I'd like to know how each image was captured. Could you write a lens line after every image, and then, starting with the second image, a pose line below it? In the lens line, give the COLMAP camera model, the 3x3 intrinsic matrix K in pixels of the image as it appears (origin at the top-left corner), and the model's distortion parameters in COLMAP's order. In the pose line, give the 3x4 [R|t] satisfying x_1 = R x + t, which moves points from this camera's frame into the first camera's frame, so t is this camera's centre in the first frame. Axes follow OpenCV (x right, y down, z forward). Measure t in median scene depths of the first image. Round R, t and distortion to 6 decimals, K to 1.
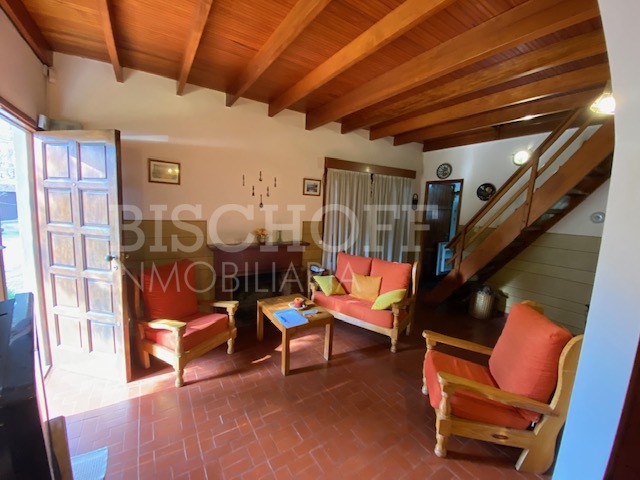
lens RADIAL K [[258.4, 0, 320.0], [0, 258.4, 240.0], [0, 0, 1]] dist [0.033537, -0.027538]
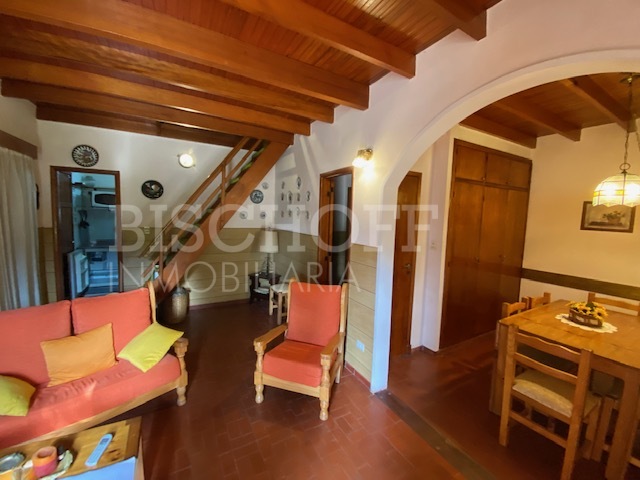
lens RADIAL K [[258.4, 0, 320.0], [0, 258.4, 240.0], [0, 0, 1]] dist [0.033537, -0.027538]
pose [[0.057358, -0.134908, 0.989197, -0.288734], [0.097891, 0.986813, 0.128907, -0.074577], [-0.993543, 0.089439, 0.069808, 0.383408]]
